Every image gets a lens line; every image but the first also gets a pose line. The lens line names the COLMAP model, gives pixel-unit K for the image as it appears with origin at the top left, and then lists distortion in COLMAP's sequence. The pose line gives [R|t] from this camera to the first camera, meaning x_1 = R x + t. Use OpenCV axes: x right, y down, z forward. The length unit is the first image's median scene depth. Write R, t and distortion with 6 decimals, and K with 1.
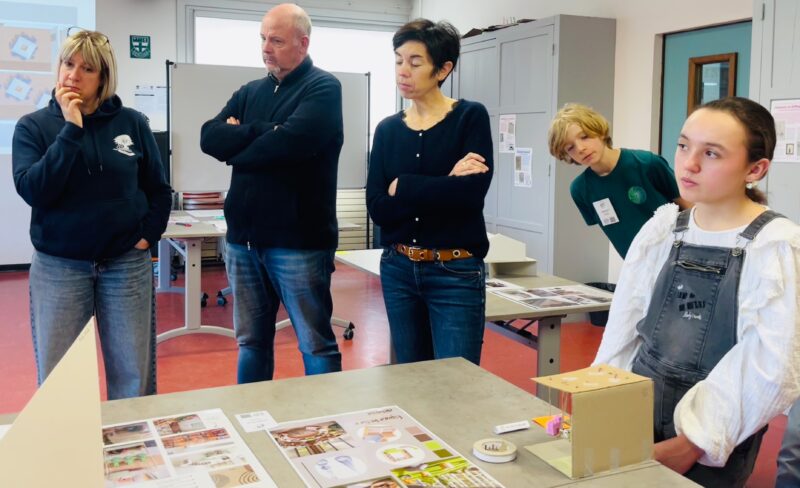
lens RADIAL K [[780.7, 0, 401.2], [0, 780.7, 242.9], [0, 0, 1]] dist [-0.011618, 0.000000]
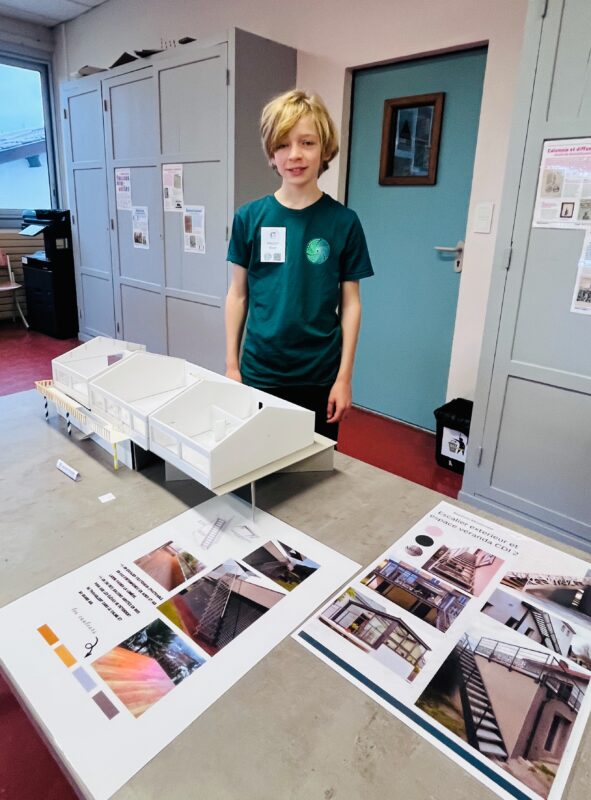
lens RADIAL K [[597.9, 0, 292.7], [0, 597.9, 398.3], [0, 0, 1]] dist [-0.007150, -0.000152]
pose [[0.941883, -0.080109, 0.326251, 0.029485], [0.020426, 0.983012, 0.182403, -0.032080], [-0.335321, -0.165138, 0.927518, 0.323947]]
